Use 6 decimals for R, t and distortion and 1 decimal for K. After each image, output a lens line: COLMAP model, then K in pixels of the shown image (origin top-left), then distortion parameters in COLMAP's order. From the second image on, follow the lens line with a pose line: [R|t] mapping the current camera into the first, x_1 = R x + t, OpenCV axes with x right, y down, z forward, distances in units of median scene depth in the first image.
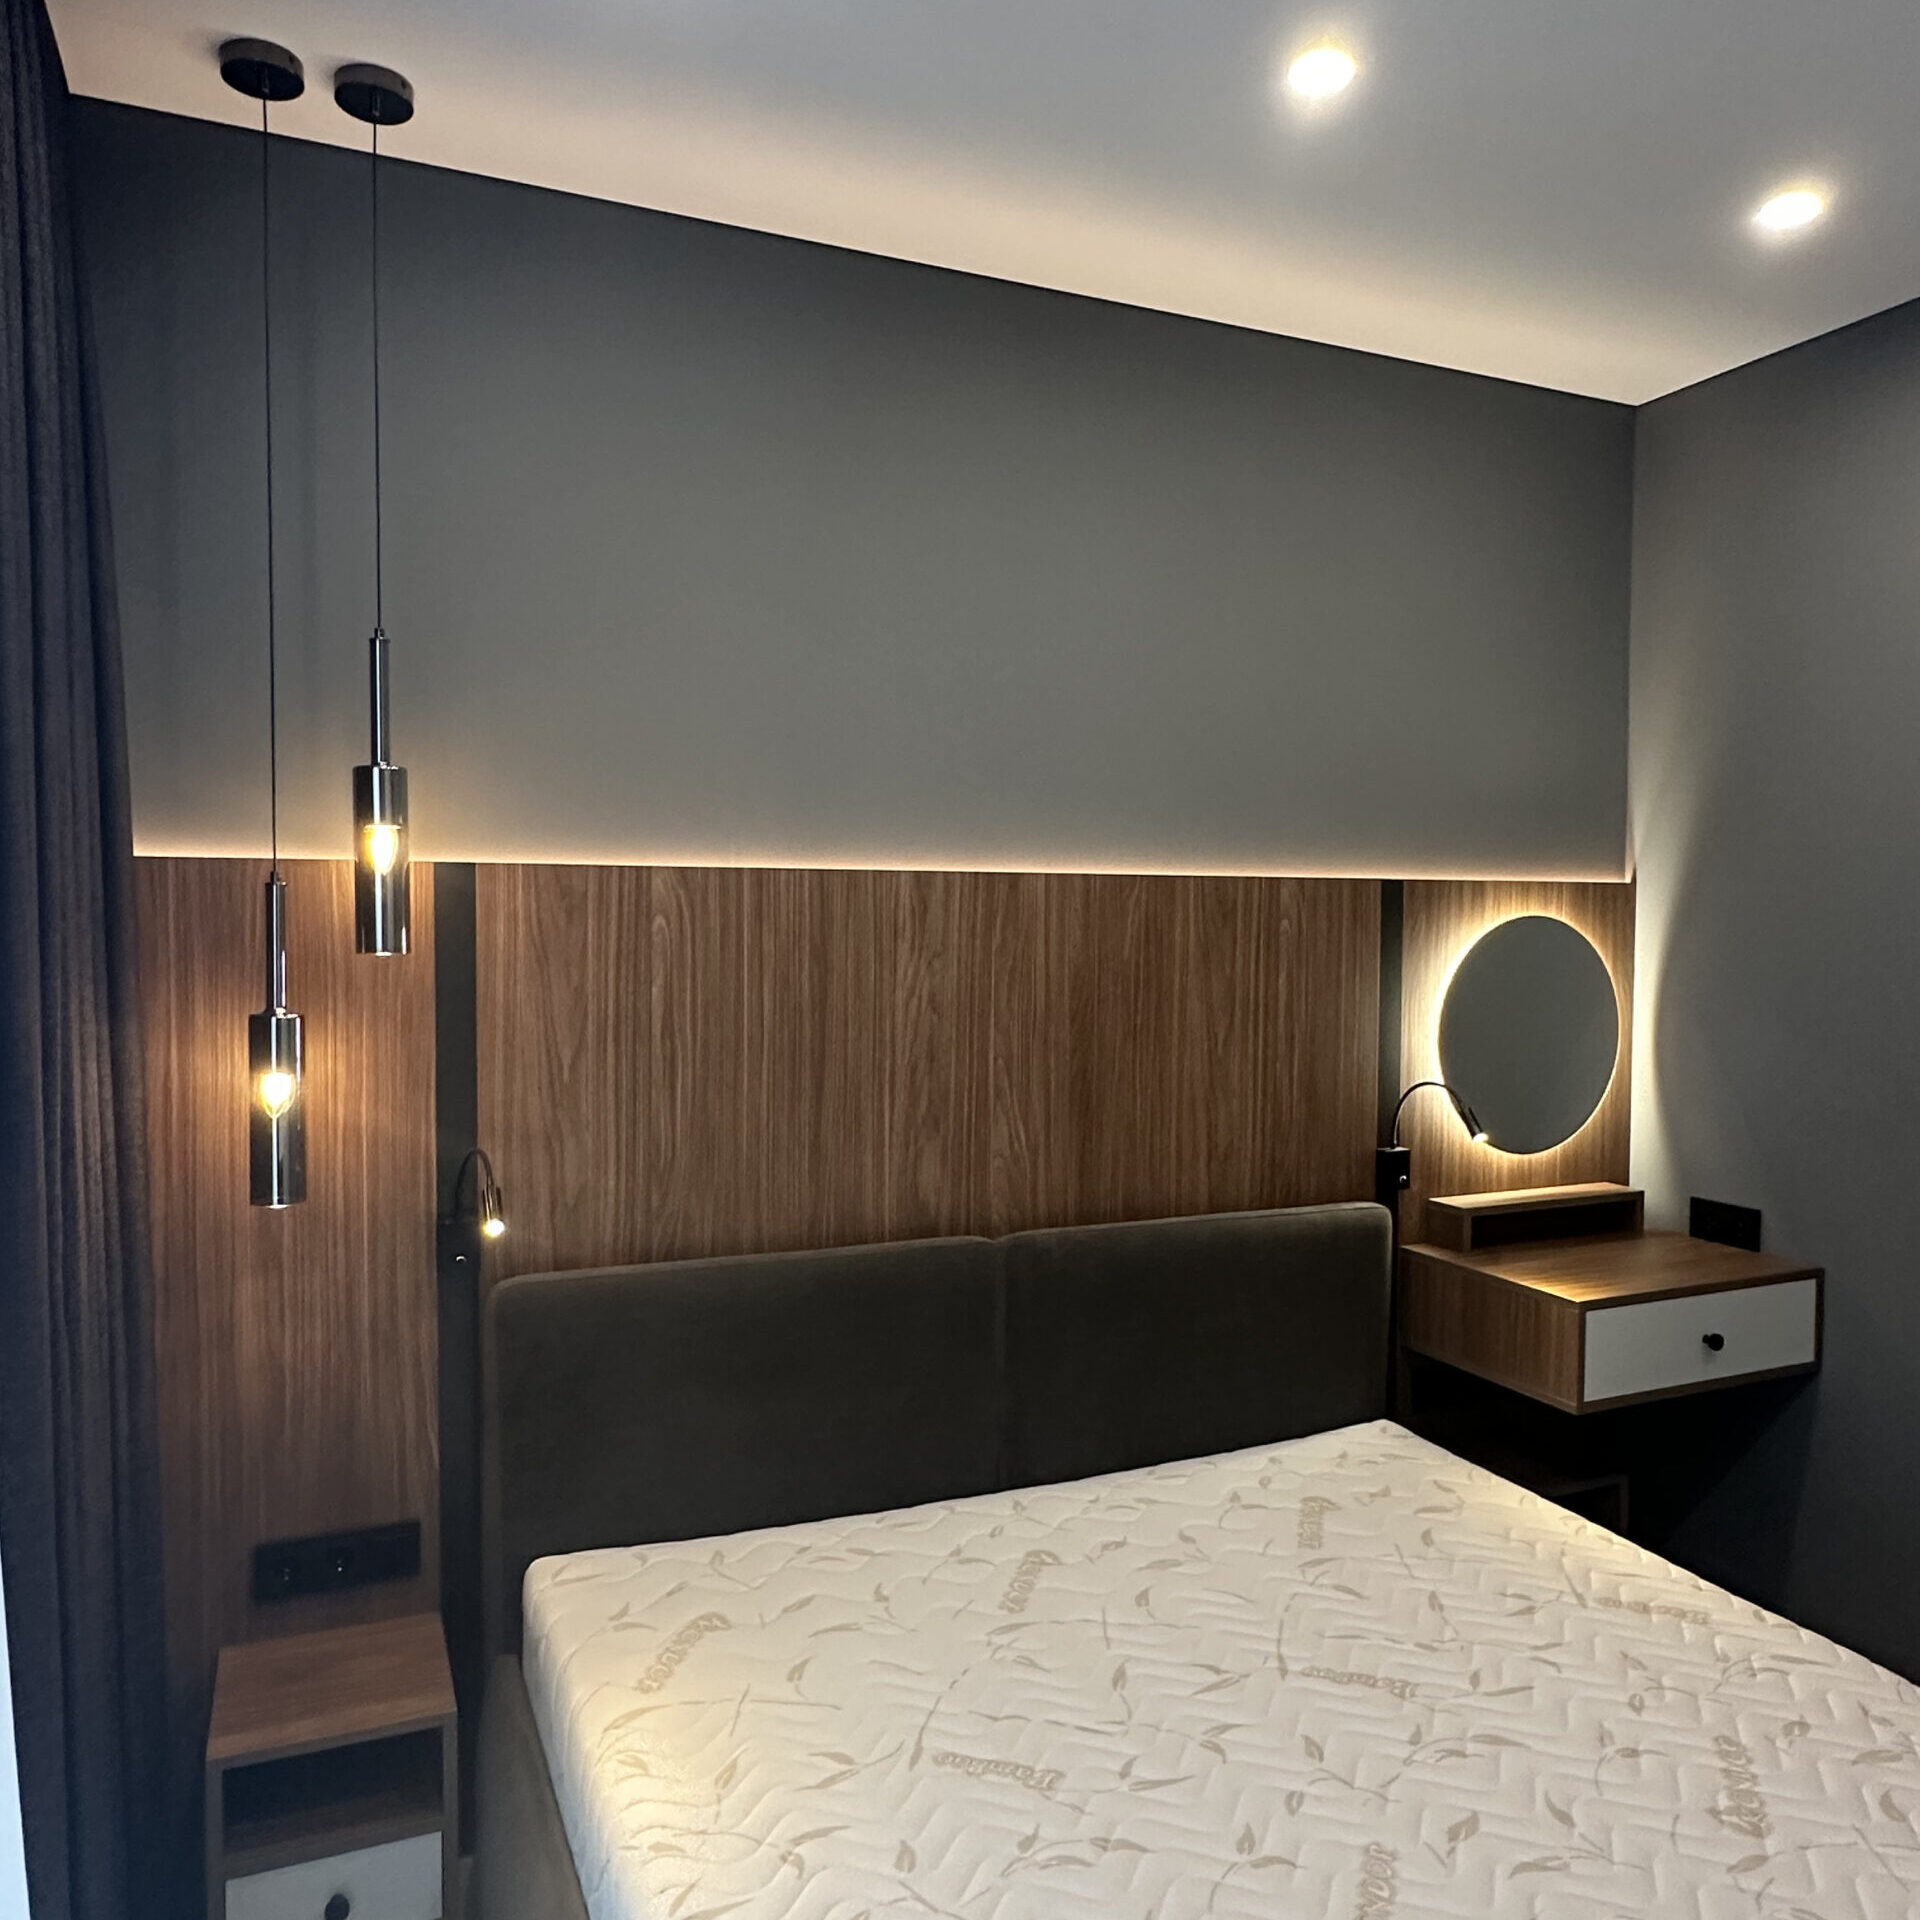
lens RADIAL K [[1577.6, 0, 961.4], [0, 1577.6, 970.3], [0, 0, 1]] dist [0.014532, 0.007570]
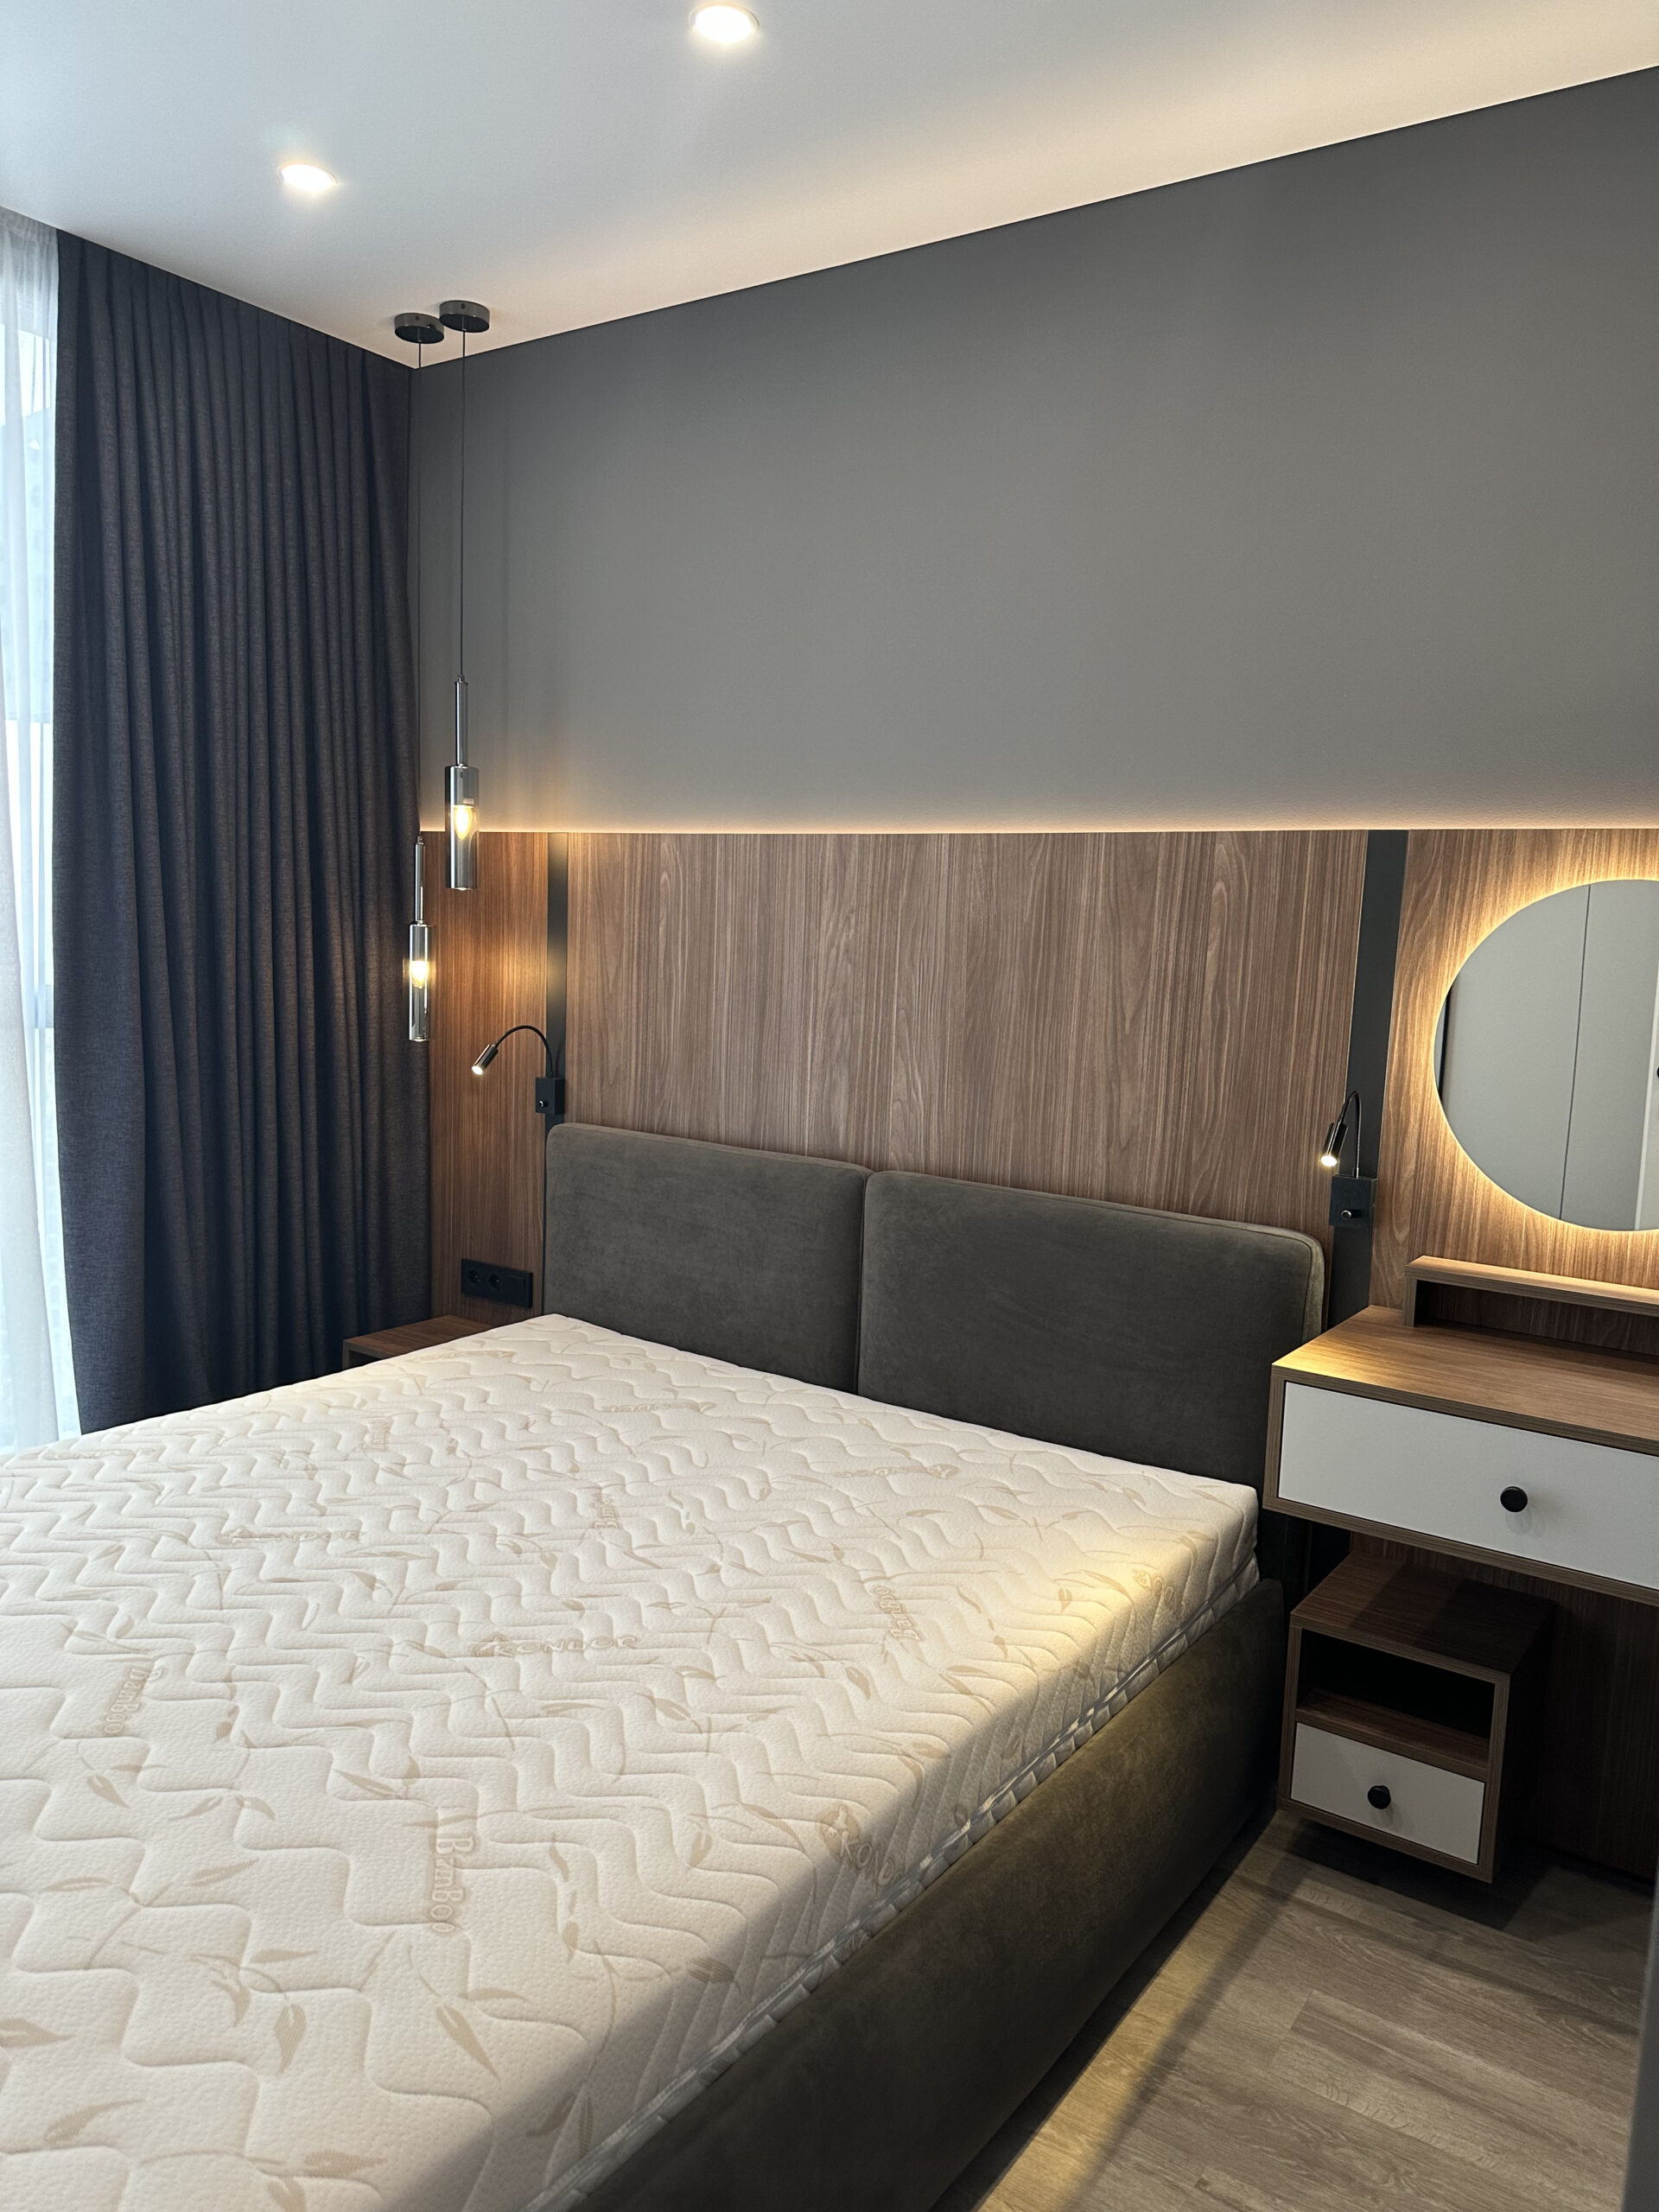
lens RADIAL K [[1578.8, 0, 820.0], [0, 1578.8, 1108.3], [0, 0, 1]] dist [0.043426, -0.036566]
pose [[0.476382, 0.131947, -0.869282, 0.873032], [-0.043707, 0.991007, 0.126472, -0.010431], [0.878152, -0.022255, 0.477865, 0.406463]]
